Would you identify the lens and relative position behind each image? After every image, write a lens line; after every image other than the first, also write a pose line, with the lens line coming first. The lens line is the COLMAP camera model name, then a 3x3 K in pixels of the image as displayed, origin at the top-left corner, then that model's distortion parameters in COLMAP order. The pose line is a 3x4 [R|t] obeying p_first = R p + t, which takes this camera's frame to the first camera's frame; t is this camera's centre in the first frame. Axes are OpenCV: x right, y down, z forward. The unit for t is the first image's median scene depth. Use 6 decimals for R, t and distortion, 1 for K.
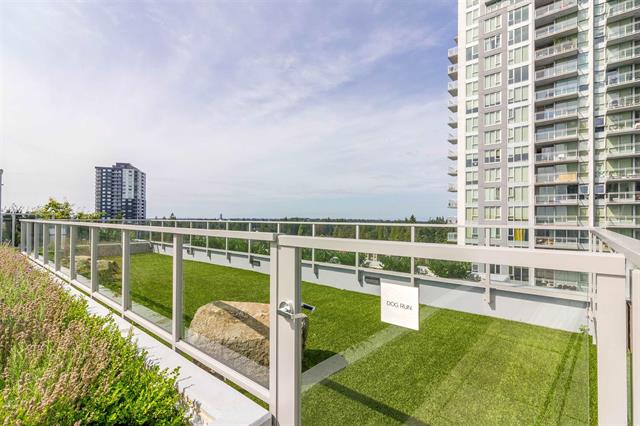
lens RADIAL K [[302.7, 0, 323.4], [0, 302.7, 214.1], [0, 0, 1]] dist [0.005371, 0.000453]
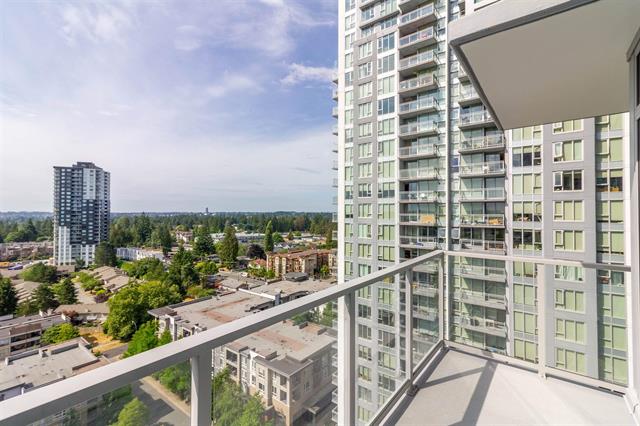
lens RADIAL K [[296.8, 0, 324.7], [0, 296.8, 206.8], [0, 0, 1]] dist [0.011810, -0.000121]
pose [[0.999062, -0.003536, 0.043169, 0.409730], [0.003594, 0.999993, -0.001253, -0.145002], [-0.043164, 0.001407, 0.999067, 0.087709]]
